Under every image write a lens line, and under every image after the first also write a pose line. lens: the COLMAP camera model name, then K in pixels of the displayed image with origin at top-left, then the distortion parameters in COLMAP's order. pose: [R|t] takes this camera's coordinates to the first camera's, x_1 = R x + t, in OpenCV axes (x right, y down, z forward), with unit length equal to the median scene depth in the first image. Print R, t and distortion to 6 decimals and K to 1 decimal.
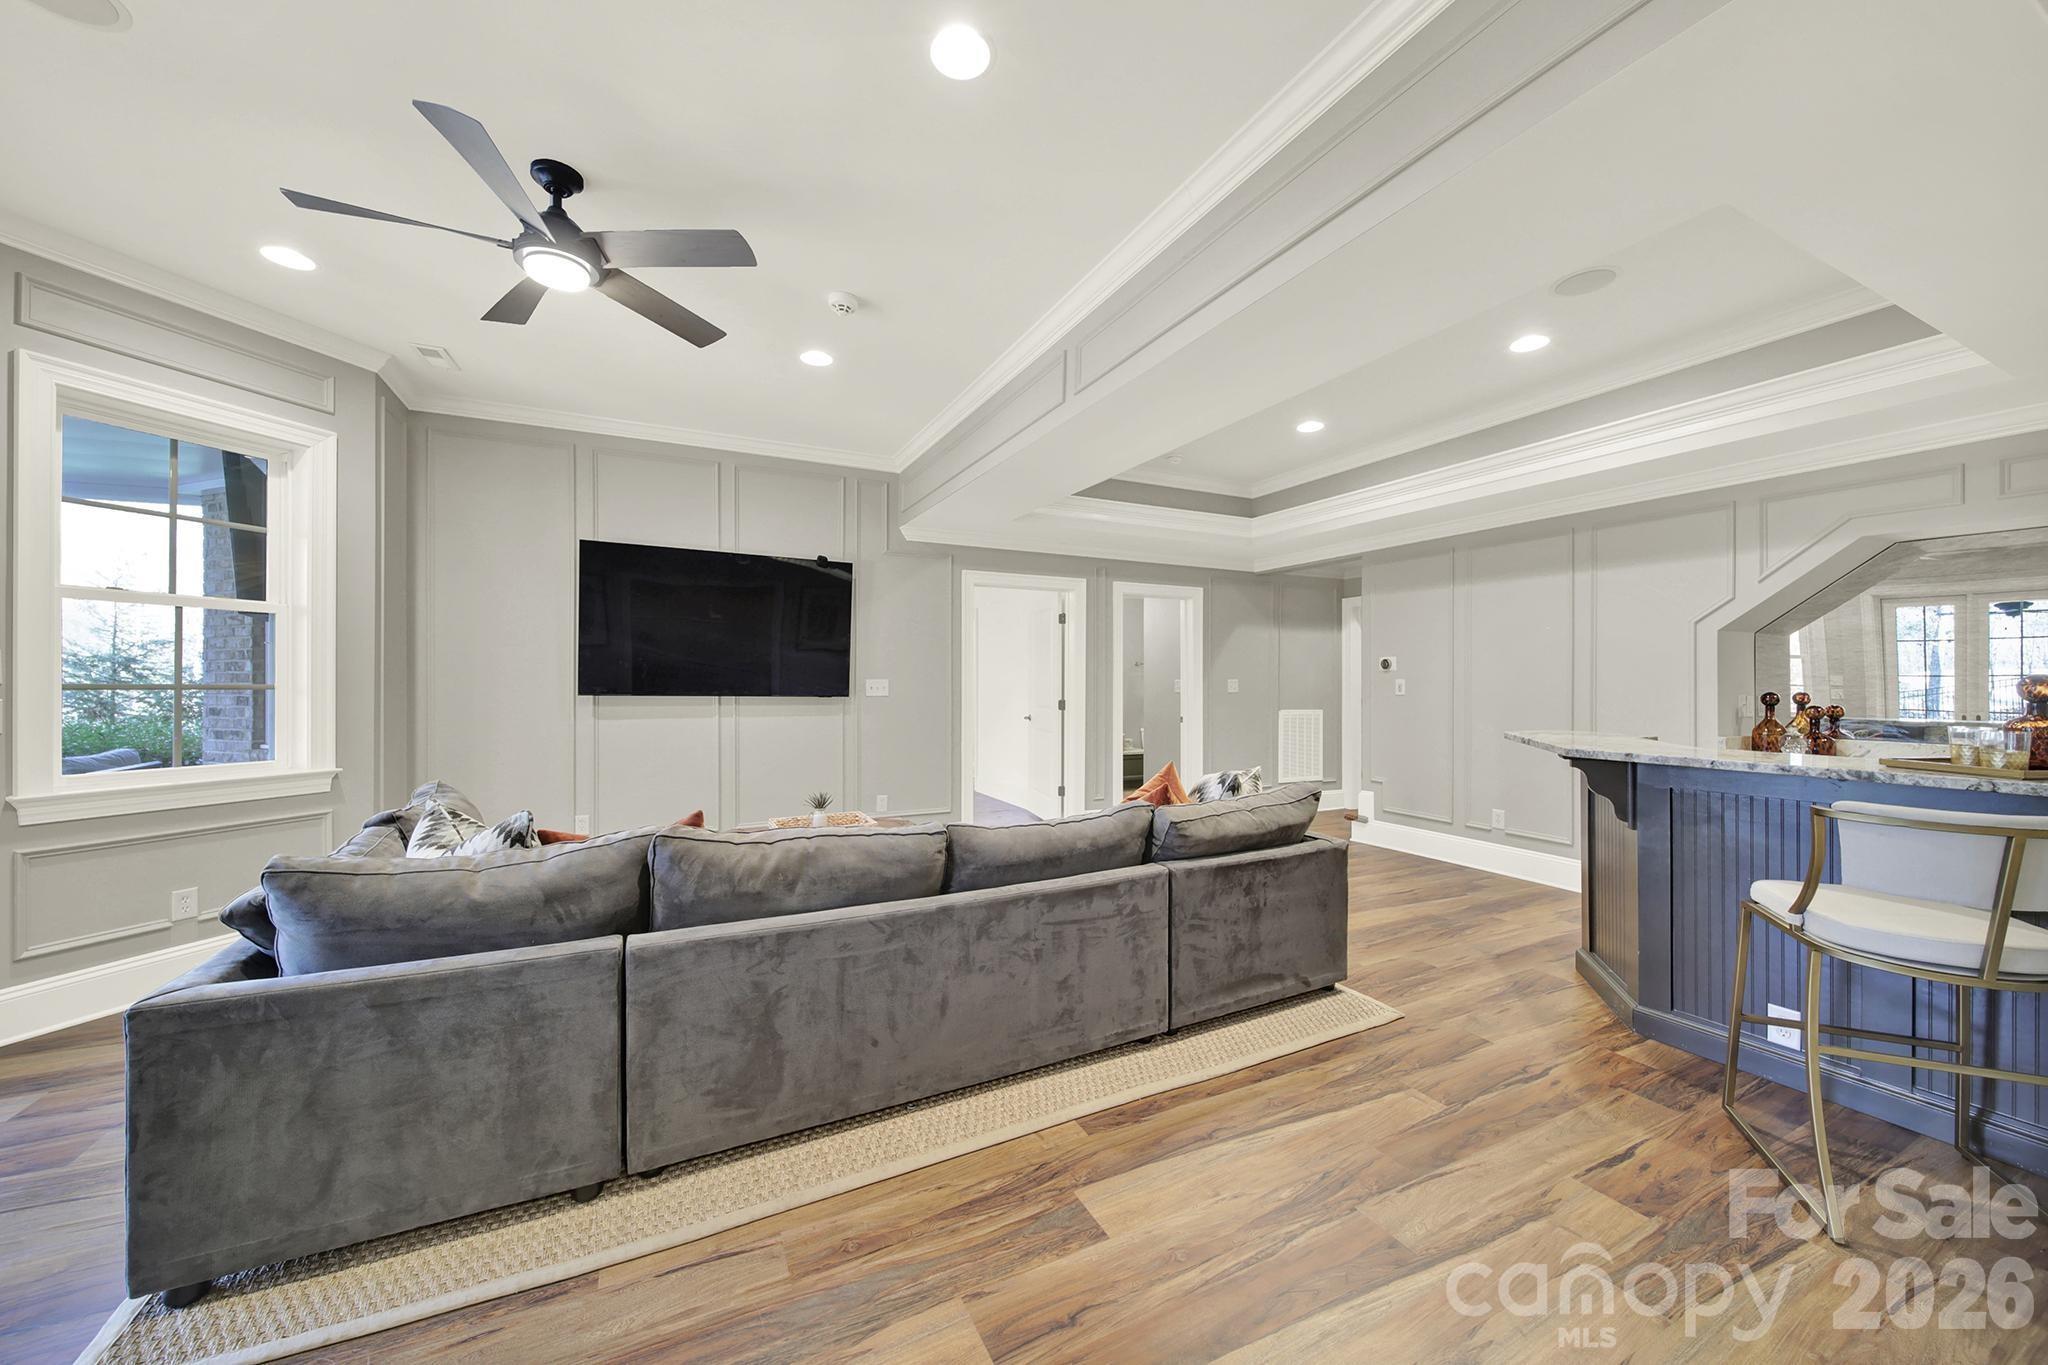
lens RADIAL K [[735.9, 0, 1024.6], [0, 735.9, 688.4], [0, 0, 1]] dist [0.001666, -0.000114]
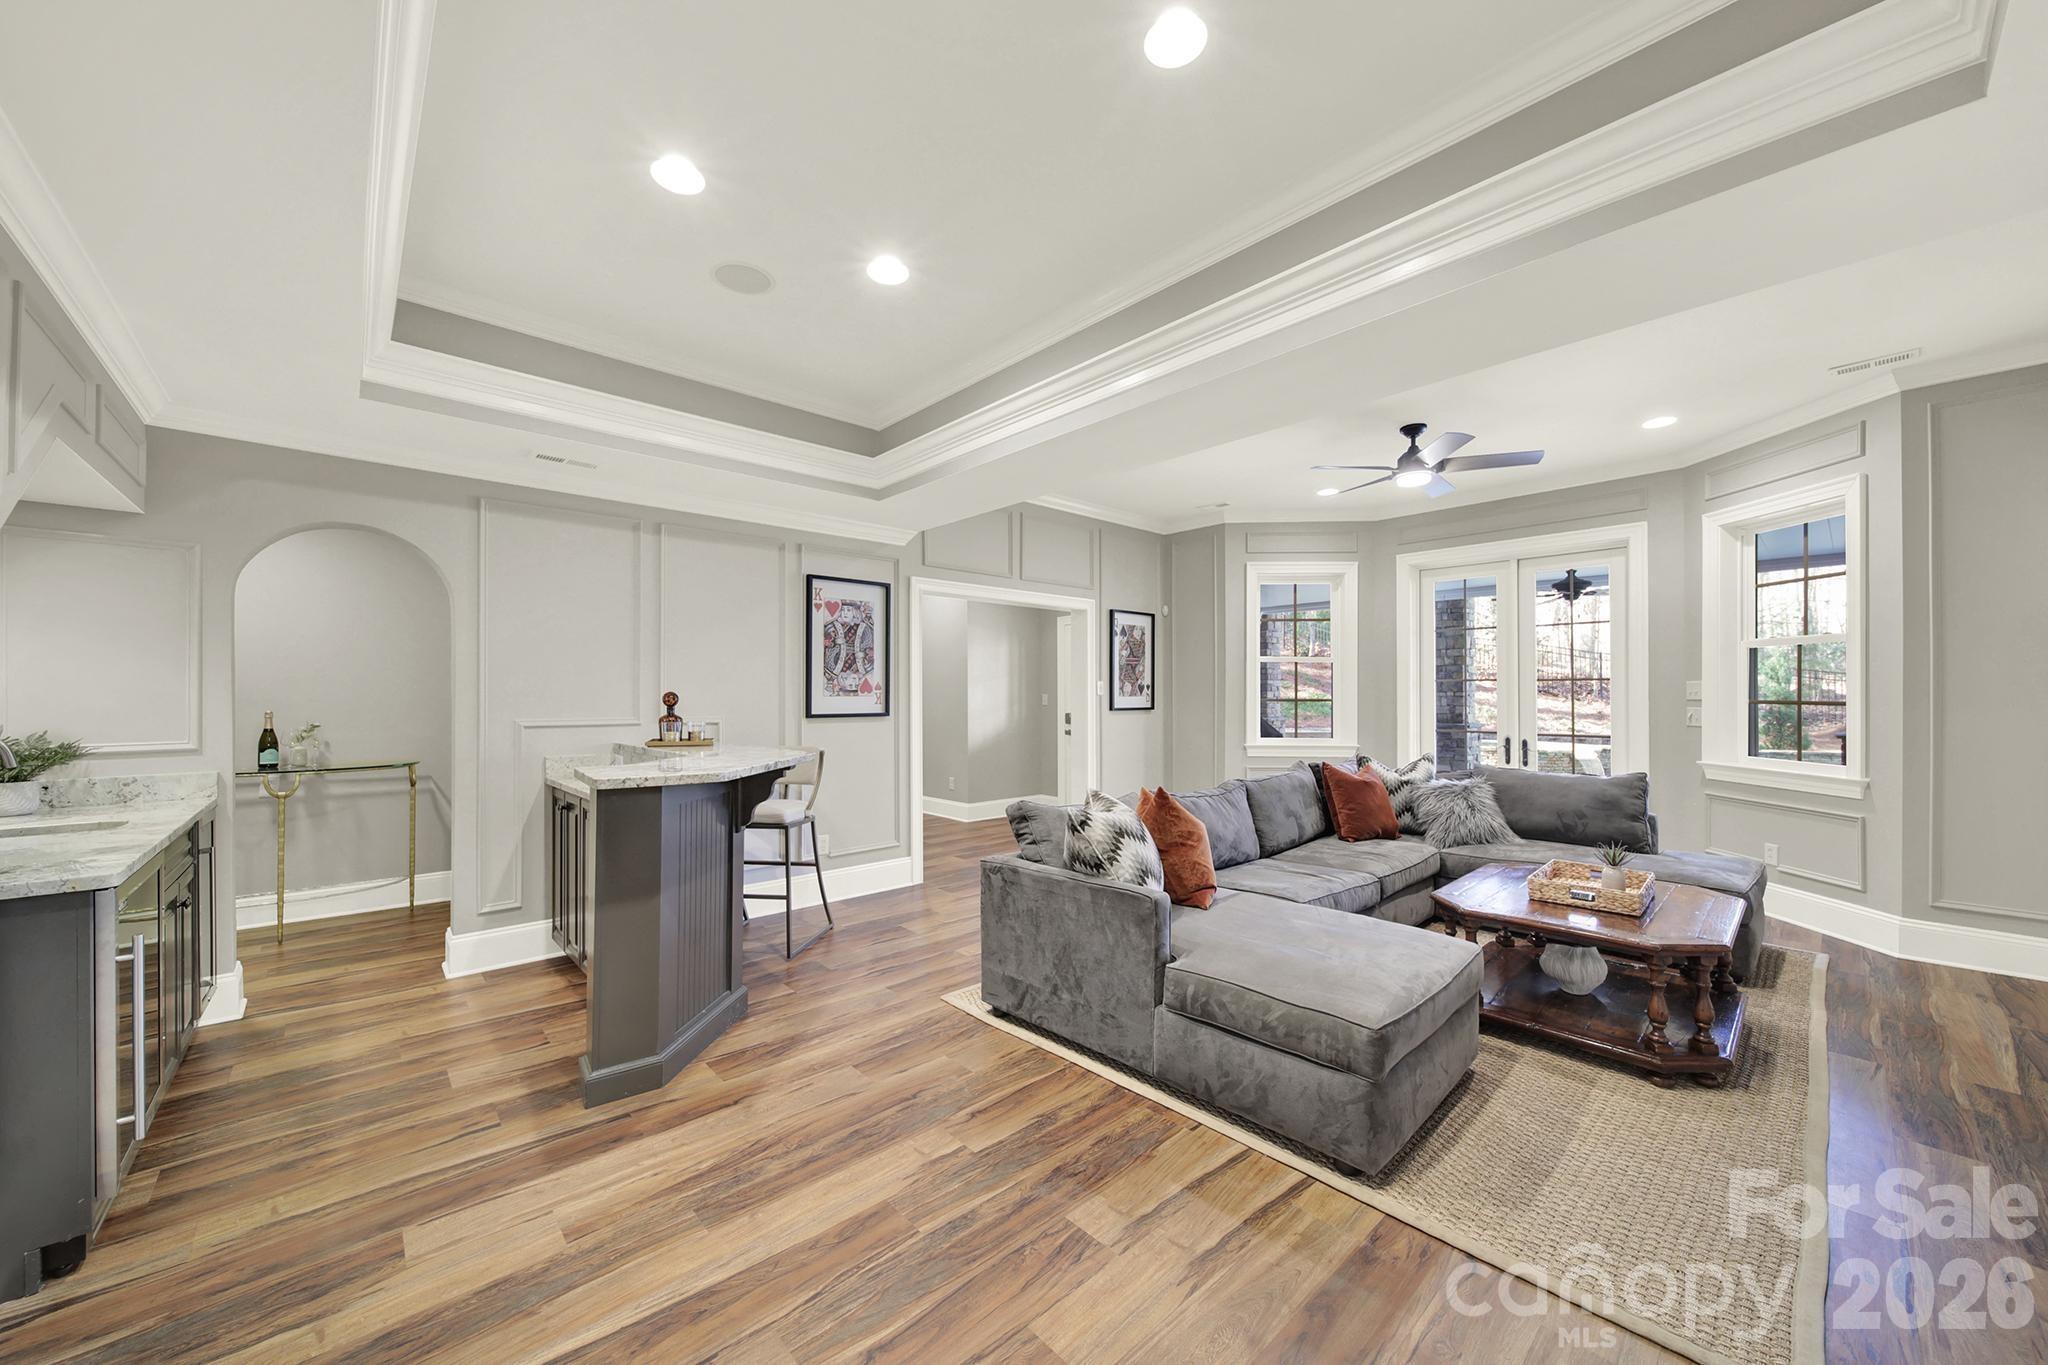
lens RADIAL K [[735.9, 0, 1019.9], [0, 735.9, 697.2], [0, 0, 1]] dist [0.001666, -0.000114]
pose [[-0.957263, -0.002265, -0.289209, 0.643319], [0.001089, 0.999934, -0.011435, 0.002459], [0.289216, -0.011261, -0.957198, 1.873918]]
